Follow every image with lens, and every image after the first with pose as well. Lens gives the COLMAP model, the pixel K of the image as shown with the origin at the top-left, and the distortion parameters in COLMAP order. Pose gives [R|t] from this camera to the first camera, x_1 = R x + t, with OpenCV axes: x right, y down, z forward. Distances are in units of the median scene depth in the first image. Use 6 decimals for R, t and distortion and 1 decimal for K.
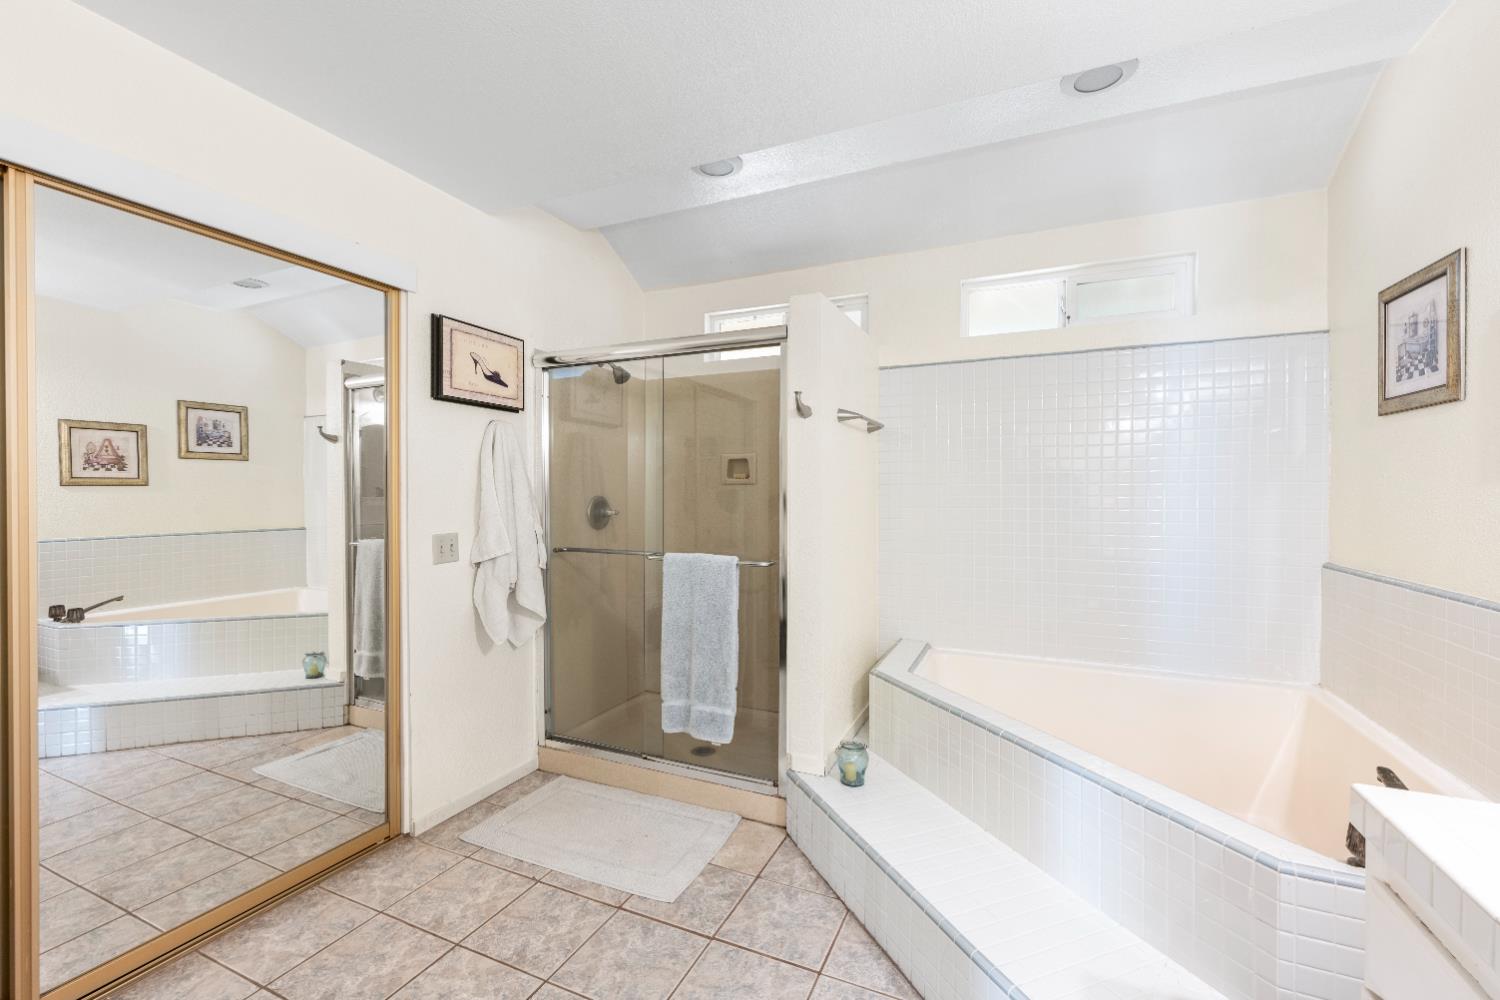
lens RADIAL K [[601.8, 0, 744.4], [0, 601.8, 502.1], [0, 0, 1]] dist [0.000087, -0.000390]
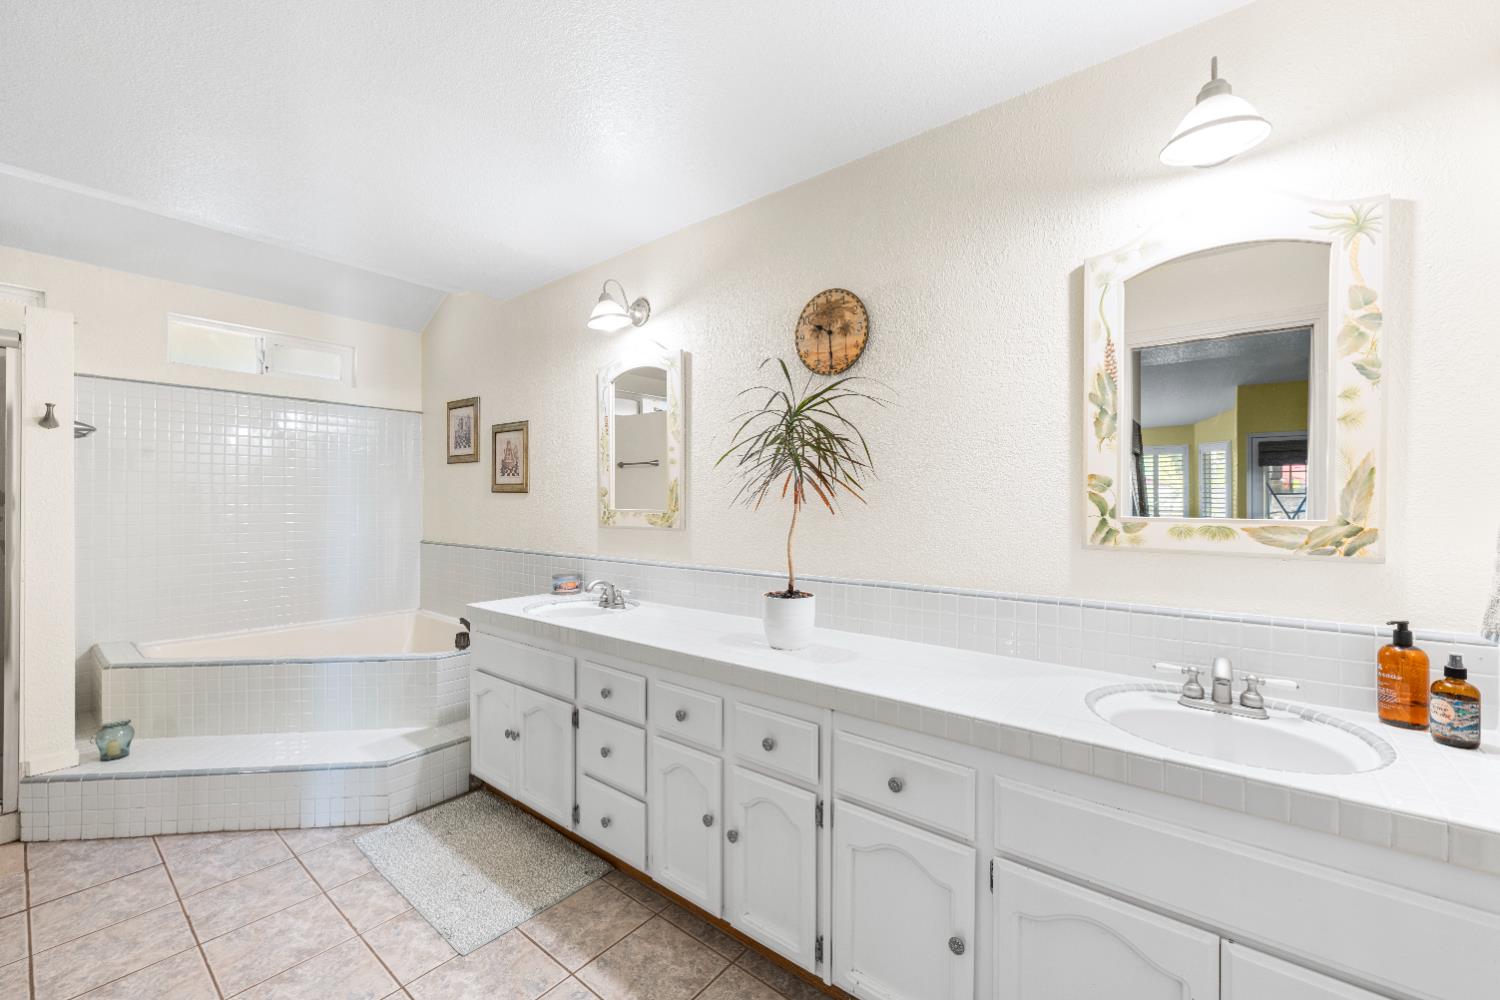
lens RADIAL K [[601.8, 0, 744.4], [0, 601.8, 502.1], [0, 0, 1]] dist [0.000087, -0.000390]
pose [[0.232159, 0.003768, 0.972671, -0.657409], [0.005919, 0.999969, -0.005286, -0.000834], [-0.972660, 0.006985, 0.232129, -0.422145]]
